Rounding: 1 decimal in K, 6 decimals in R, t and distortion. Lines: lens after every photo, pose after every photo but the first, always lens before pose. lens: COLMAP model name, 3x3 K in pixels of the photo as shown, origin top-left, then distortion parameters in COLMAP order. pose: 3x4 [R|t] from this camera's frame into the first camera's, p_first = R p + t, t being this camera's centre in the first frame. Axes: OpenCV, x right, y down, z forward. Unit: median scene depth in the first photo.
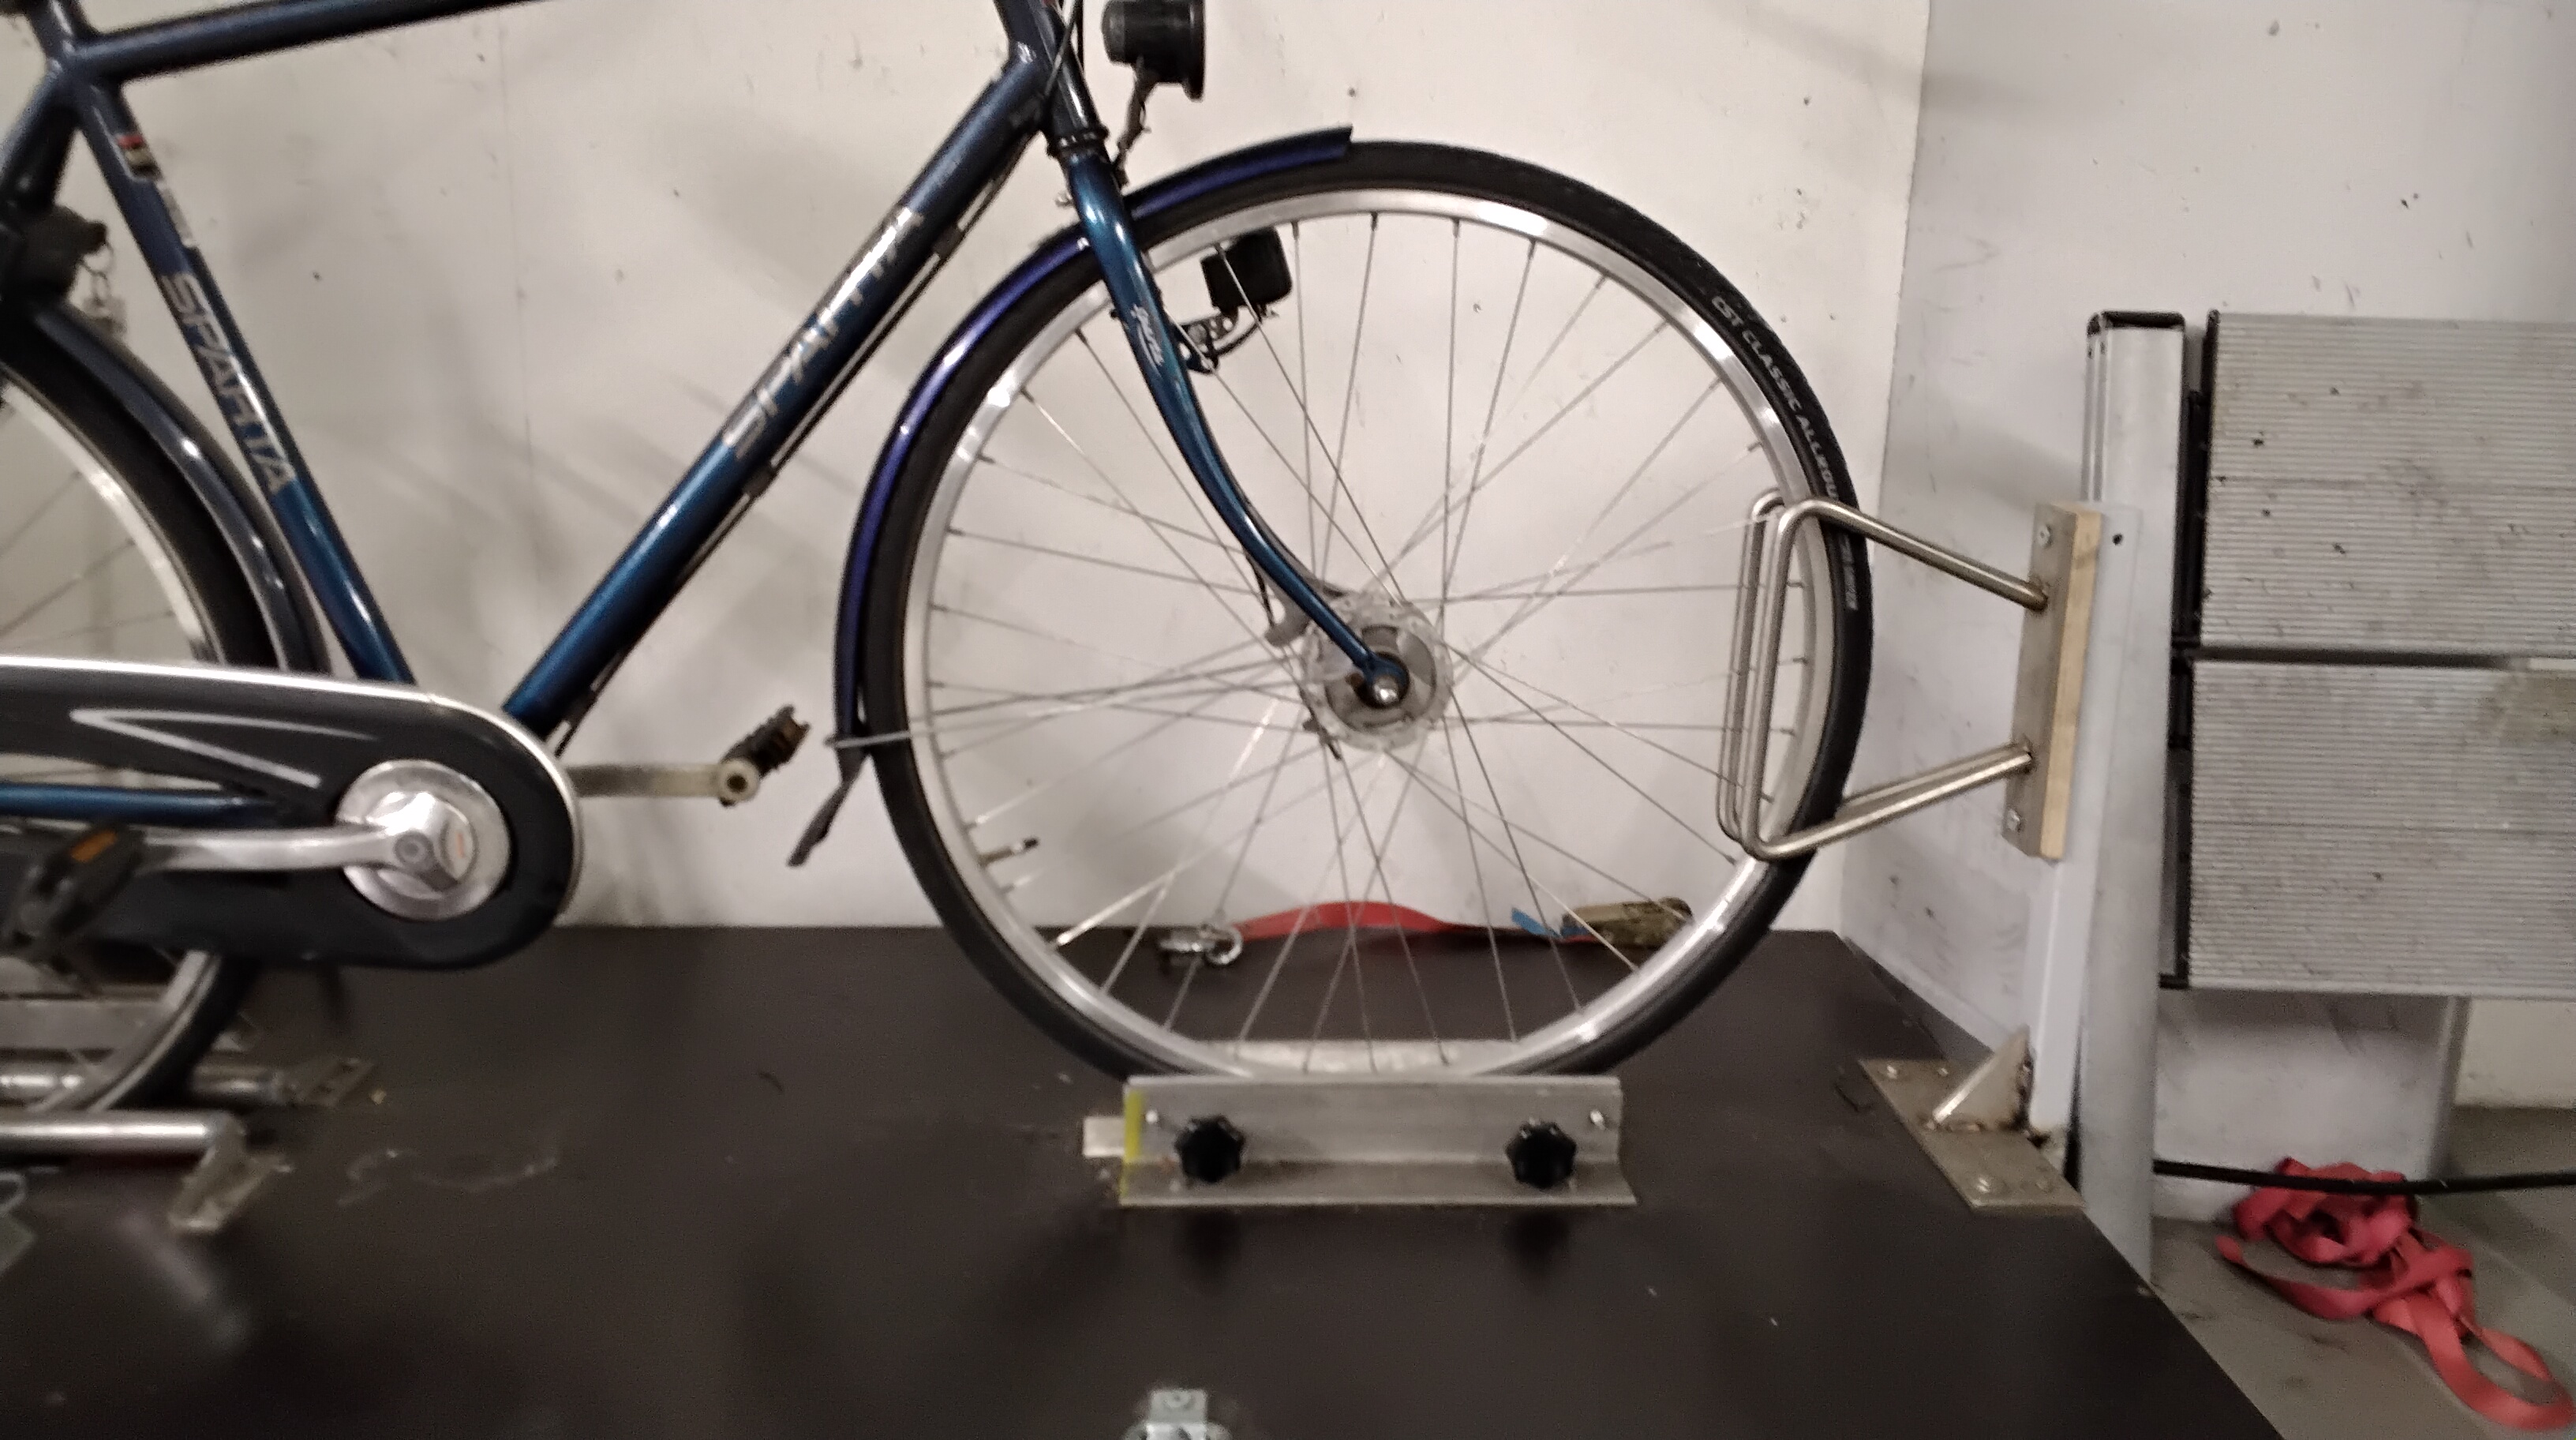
lens RADIAL K [[2033.9, 0, 1310.7], [0, 2033.9, 720.6], [0, 0, 1]] dist [0.055893, -0.074288]
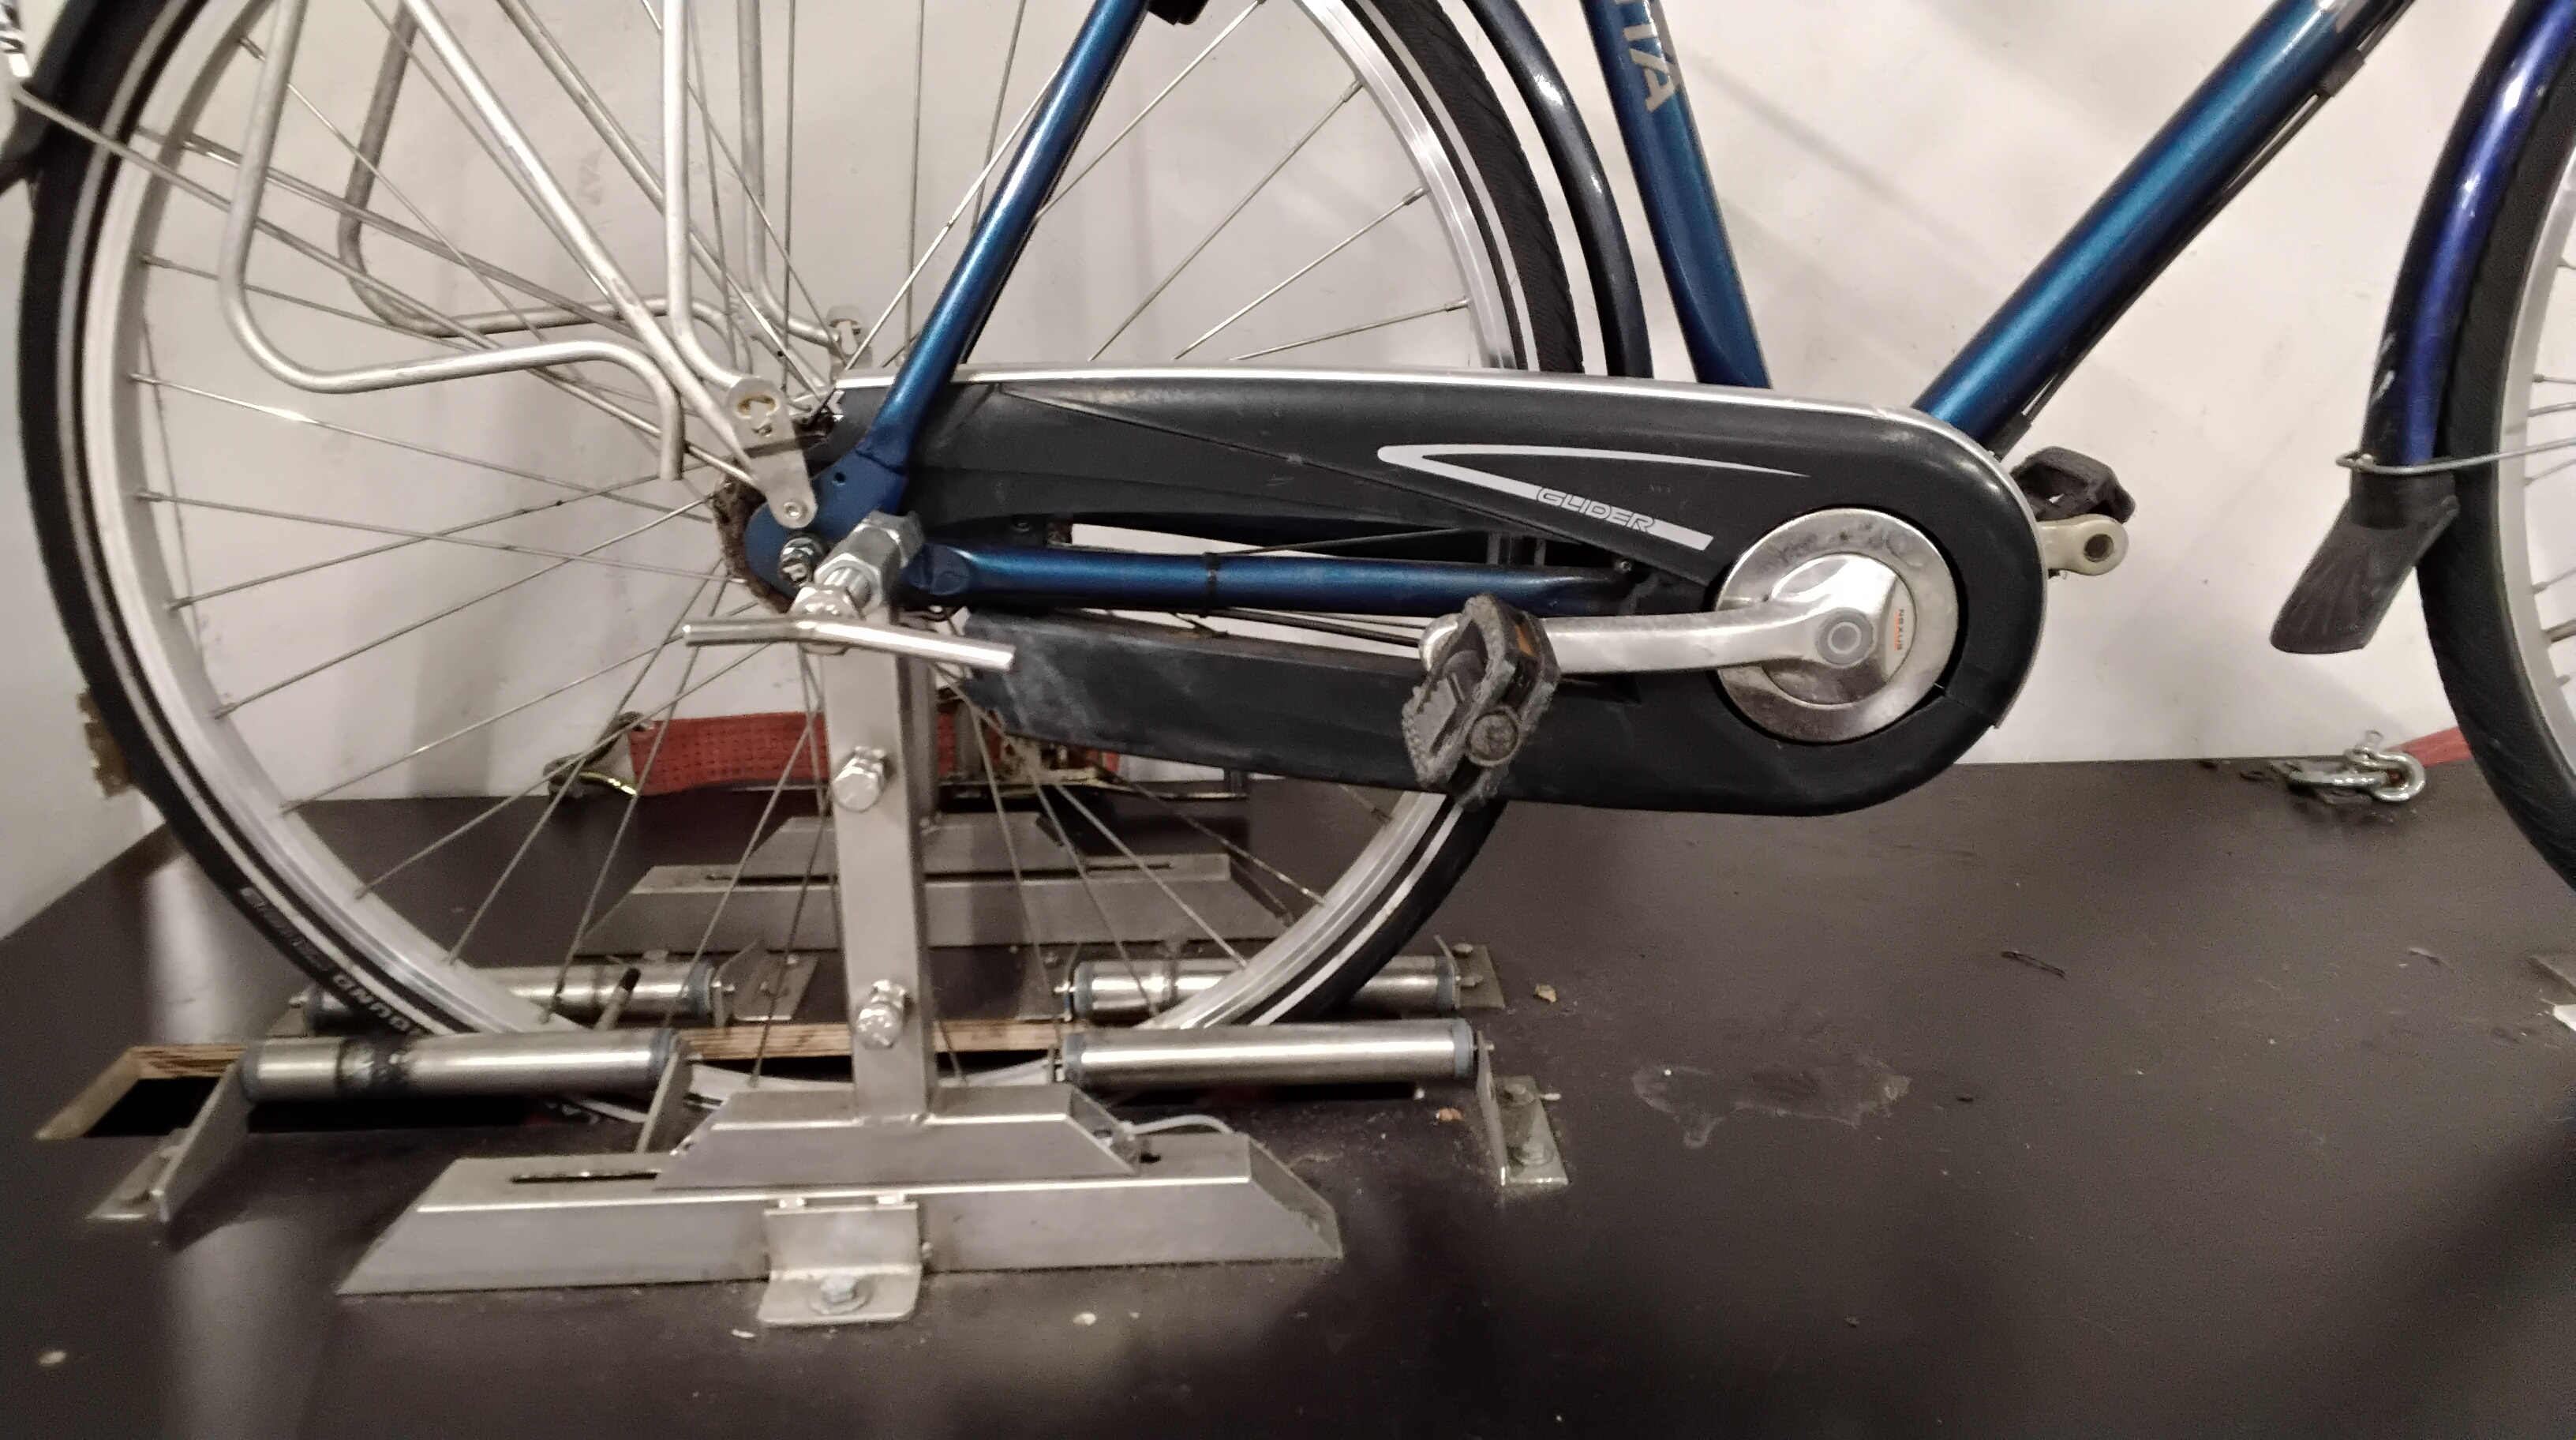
lens RADIAL K [[2033.9, 0, 1287.4], [0, 2033.9, 733.6], [0, 0, 1]] dist [0.055893, -0.074288]
pose [[0.999388, -0.027759, -0.021301, -0.592202], [0.029085, 0.997479, 0.064733, 0.044027], [0.019450, -0.065313, 0.997675, 0.305313]]
